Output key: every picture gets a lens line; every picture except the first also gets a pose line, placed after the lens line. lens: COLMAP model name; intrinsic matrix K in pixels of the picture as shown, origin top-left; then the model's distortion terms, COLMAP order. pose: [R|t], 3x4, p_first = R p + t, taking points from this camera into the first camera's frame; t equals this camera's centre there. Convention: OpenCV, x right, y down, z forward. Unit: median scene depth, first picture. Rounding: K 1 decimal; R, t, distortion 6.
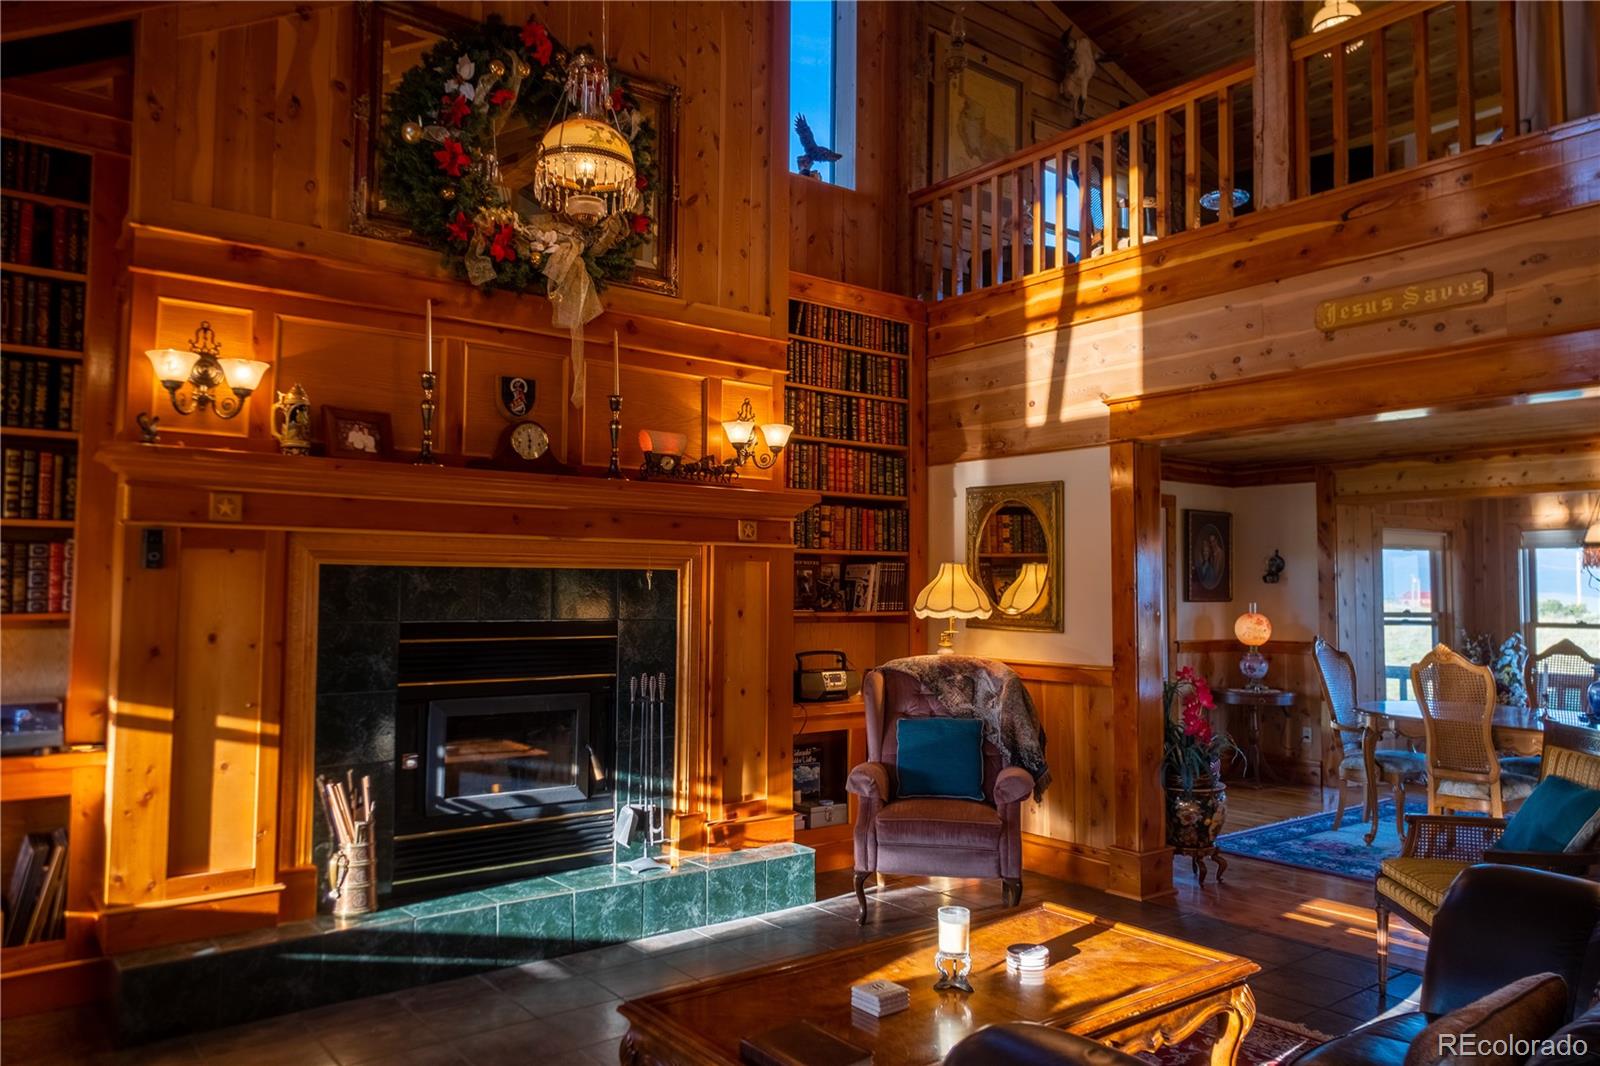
lens RADIAL K [[1105.6, 0, 824.1], [0, 1105.6, 528.4], [0, 0, 1]] dist [0.010143, 0.010253]
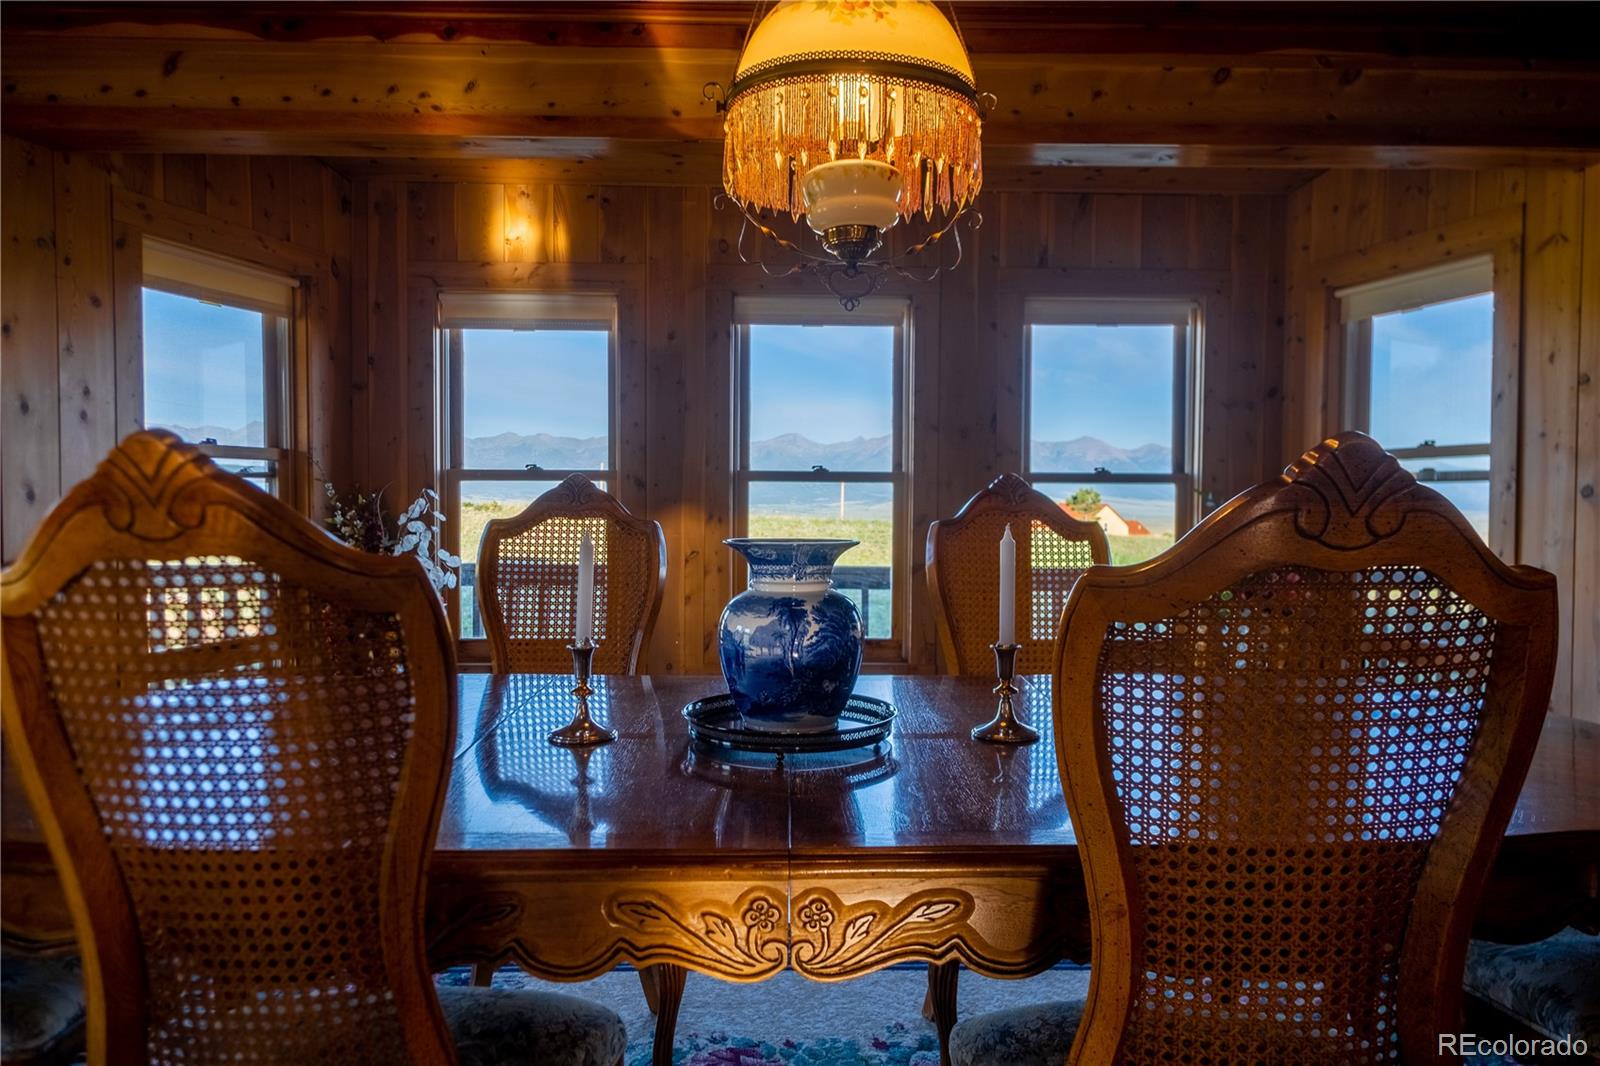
lens RADIAL K [[1105.6, 0, 811.6], [0, 1105.6, 536.5], [0, 0, 1]] dist [0.010143, 0.010253]
pose [[0.603037, -0.032942, 0.797033, 0.483465], [-0.046164, 0.996031, 0.076094, 0.102319], [-0.796376, -0.082682, 0.599123, 0.826871]]
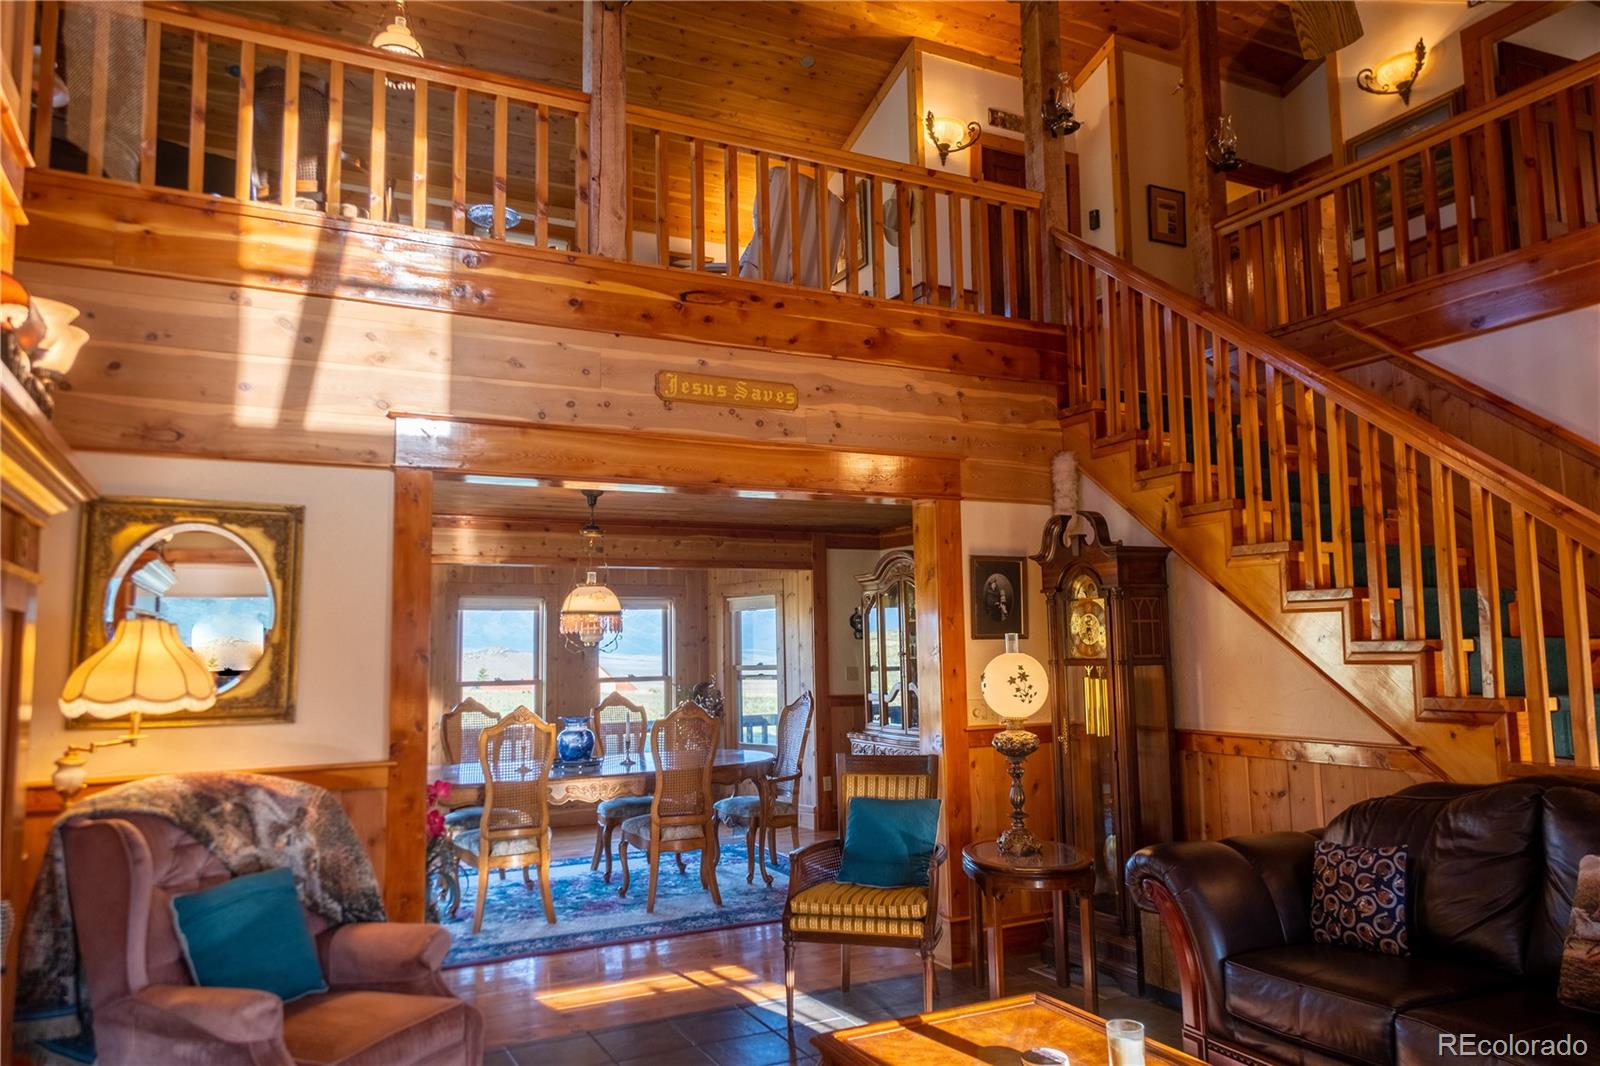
lens RADIAL K [[1105.6, 0, 812.4], [0, 1105.6, 541.7], [0, 0, 1]] dist [0.010143, 0.010253]
pose [[0.189409, 0.084311, 0.978272, -0.411946], [-0.036139, 0.996230, -0.078862, 0.023257], [-0.981233, -0.020417, 0.191742, 0.536215]]
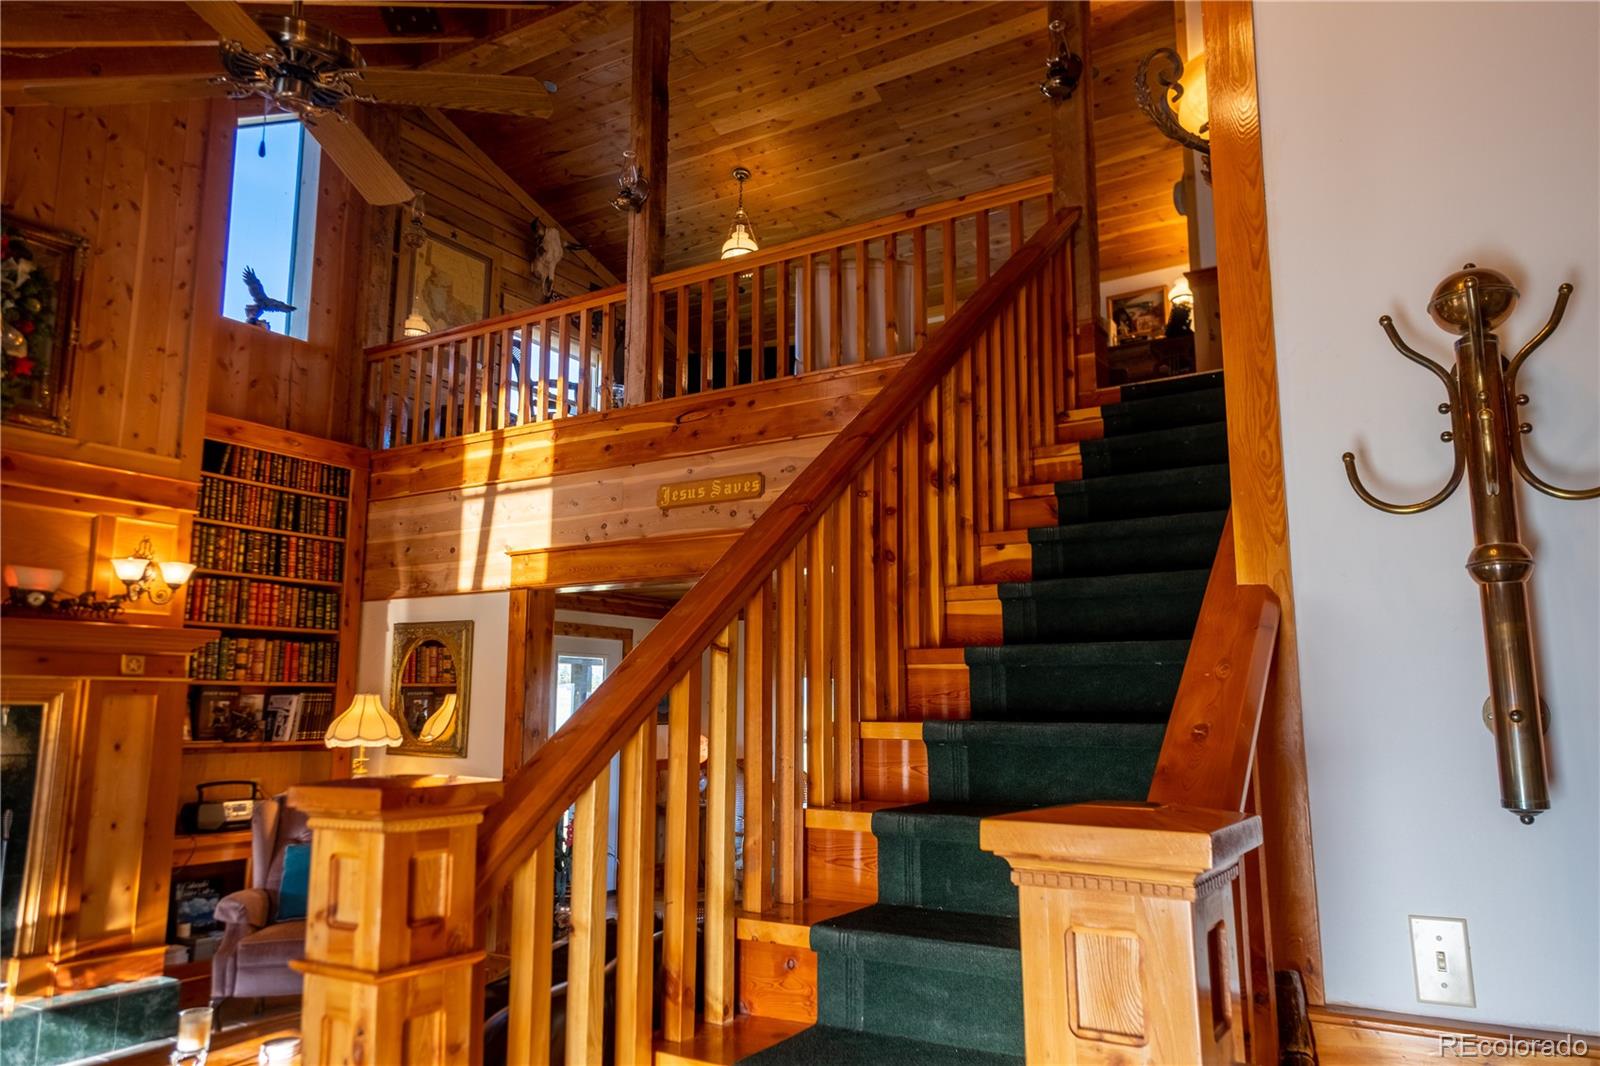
lens RADIAL K [[1105.6, 0, 808.2], [0, 1105.6, 535.3], [0, 0, 1]] dist [0.010143, 0.010253]
pose [[0.939638, 0.047889, 0.338803, 0.149177], [-0.013809, 0.994658, -0.102294, -0.018797], [-0.341892, 0.091441, 0.935280, -0.173297]]
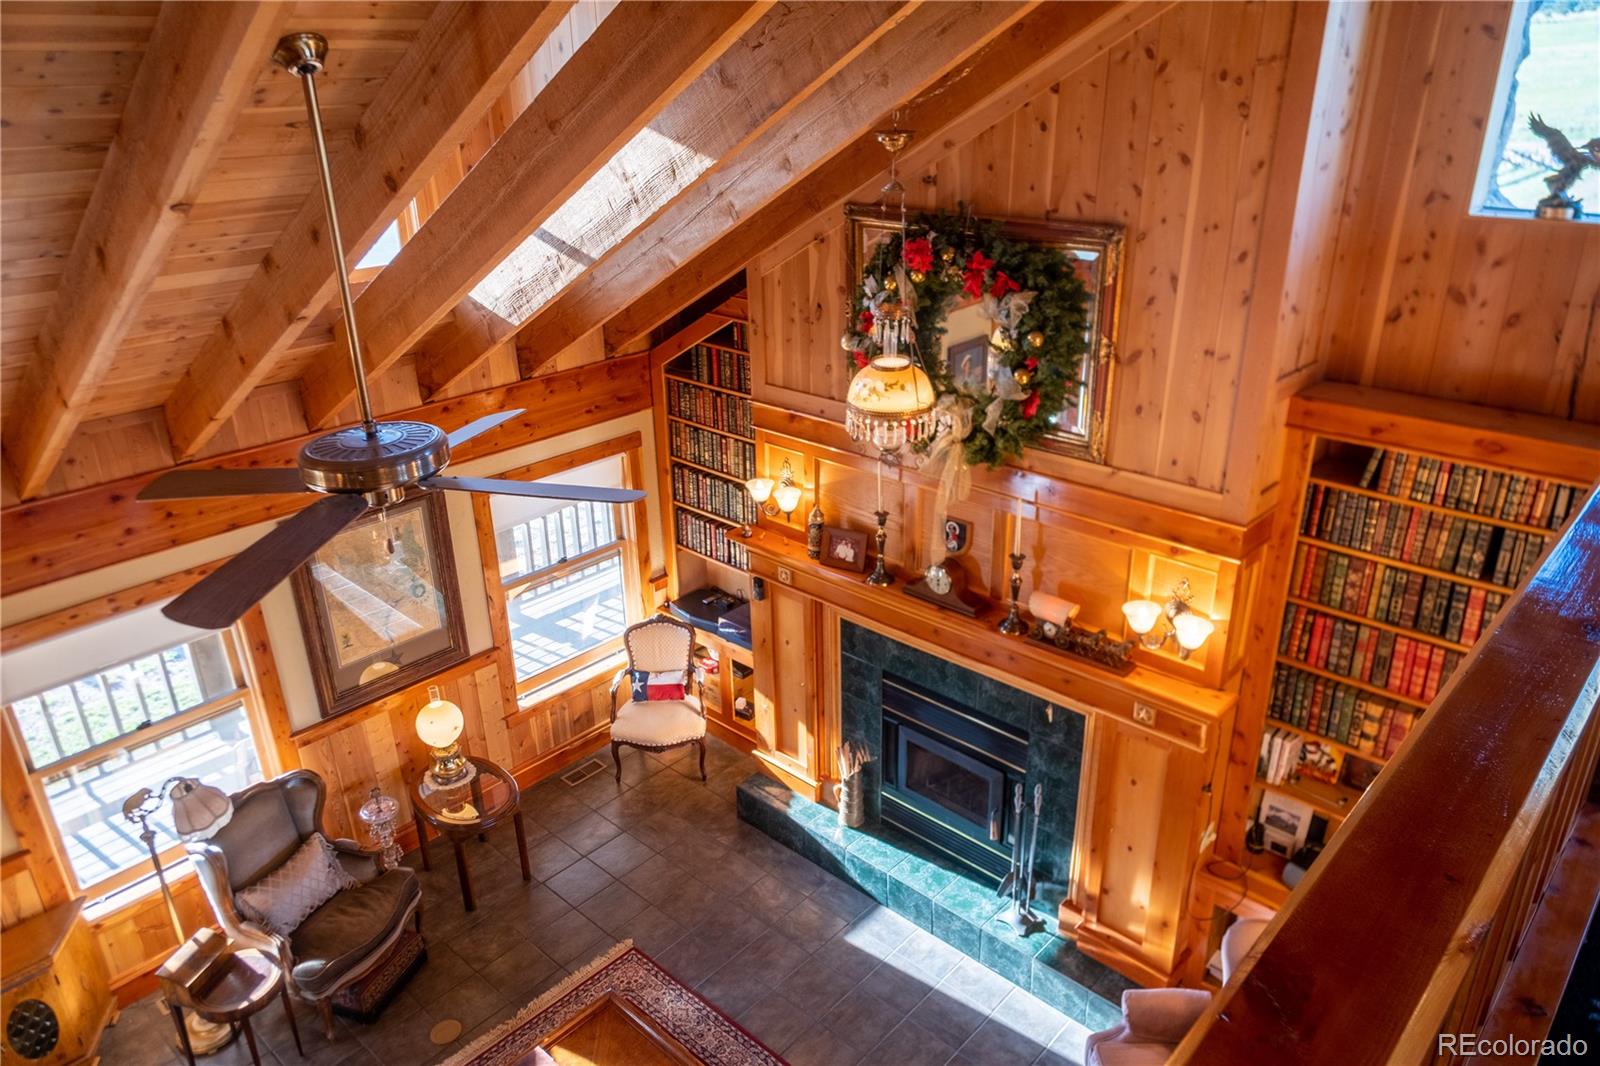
lens RADIAL K [[1105.6, 0, 794.5], [0, 1105.6, 532.8], [0, 0, 1]] dist [0.010143, 0.010253]
pose [[0.158543, 0.384187, -0.909541, 0.615816], [0.074525, 0.913908, 0.399023, -0.485638], [0.984535, -0.131046, 0.116262, 0.560698]]
